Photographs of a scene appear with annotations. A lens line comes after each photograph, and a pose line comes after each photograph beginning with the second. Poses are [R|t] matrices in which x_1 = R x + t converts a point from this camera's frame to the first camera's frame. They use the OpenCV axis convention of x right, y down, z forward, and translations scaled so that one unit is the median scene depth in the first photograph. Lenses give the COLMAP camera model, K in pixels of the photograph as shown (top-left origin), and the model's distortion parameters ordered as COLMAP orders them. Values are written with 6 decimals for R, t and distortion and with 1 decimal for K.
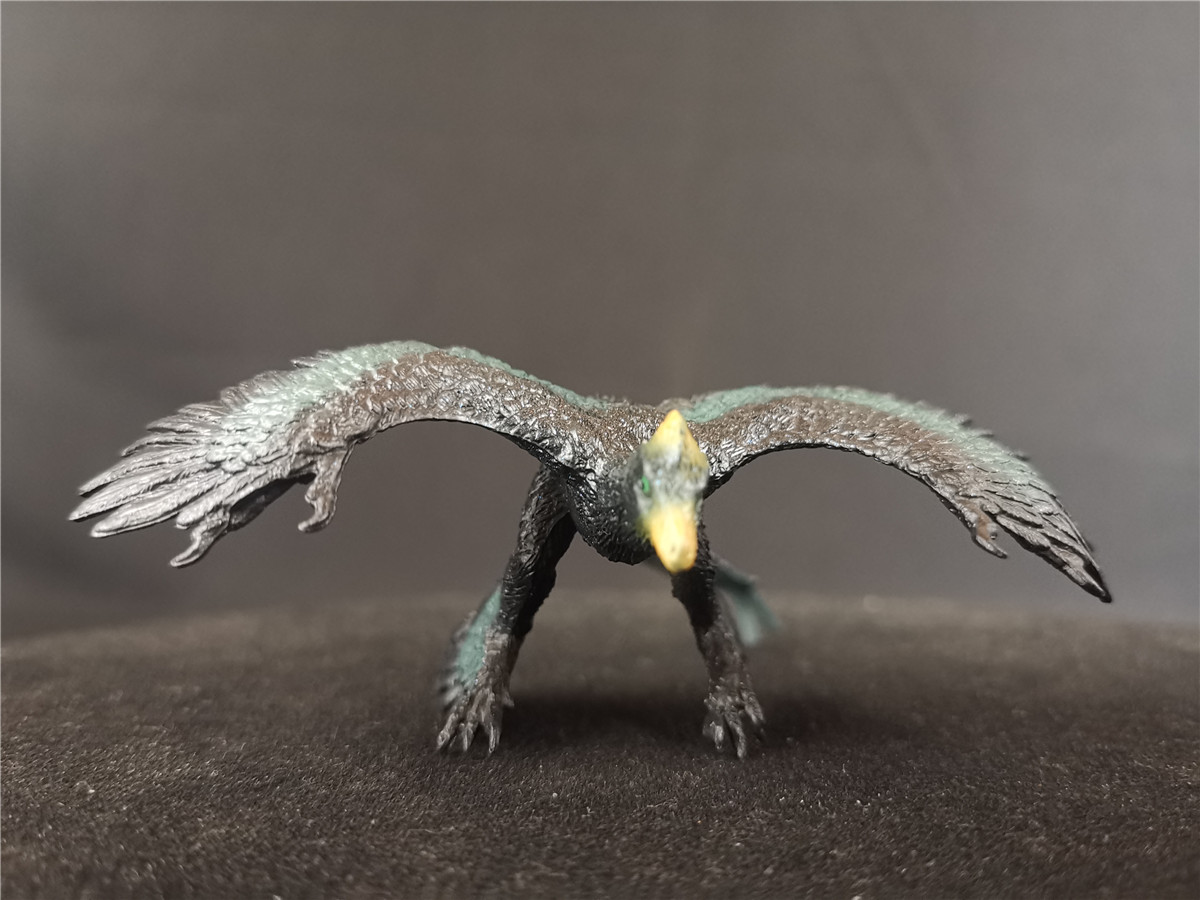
lens RADIAL K [[945.8, 0, 599.9], [0, 945.8, 443.9], [0, 0, 1]] dist [-0.063940, -0.009928]
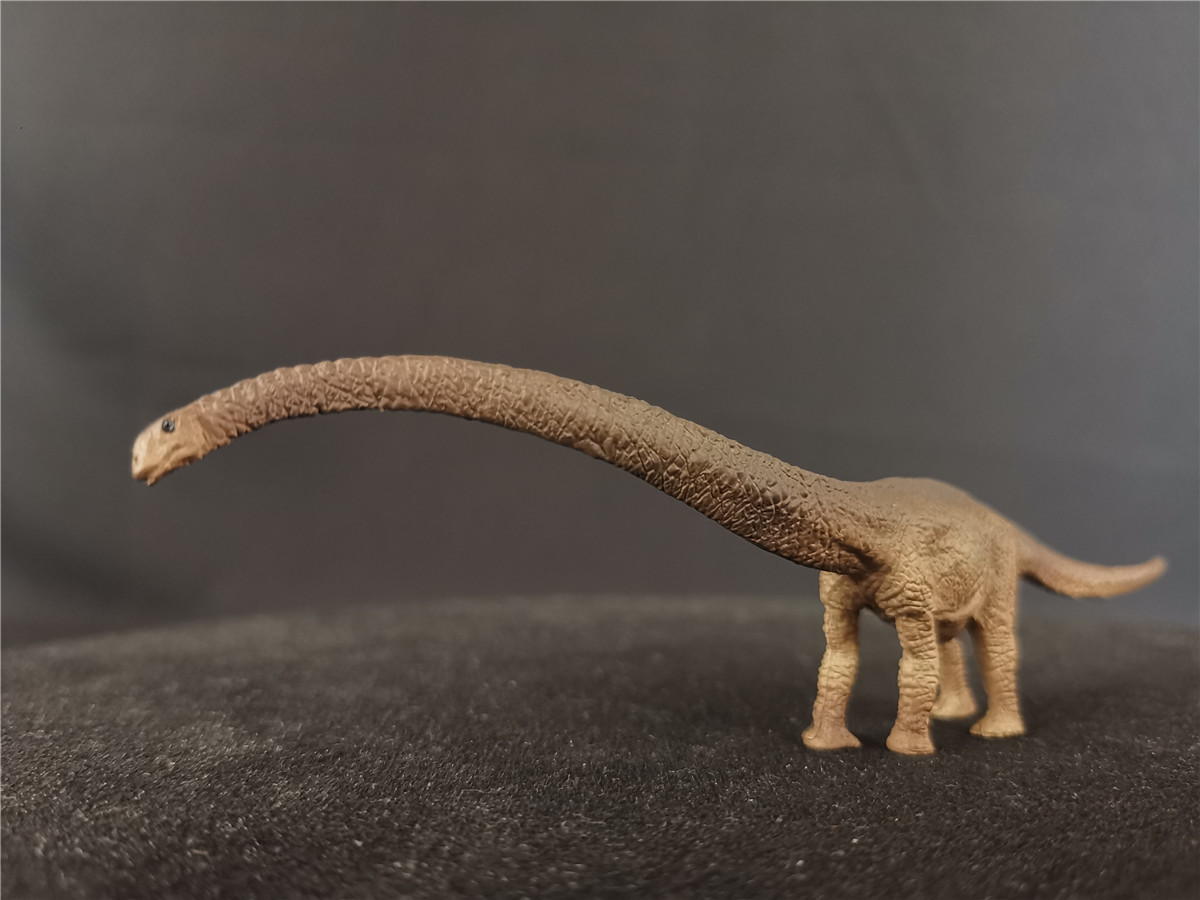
lens RADIAL K [[945.8, 0, 601.2], [0, 945.8, 451.8], [0, 0, 1]] dist [-0.063940, -0.009928]
pose [[0.999958, -0.005073, 0.007639, -0.040070], [0.005121, 0.999967, -0.006362, 0.009541], [-0.007607, 0.006401, 0.999951, -0.137201]]
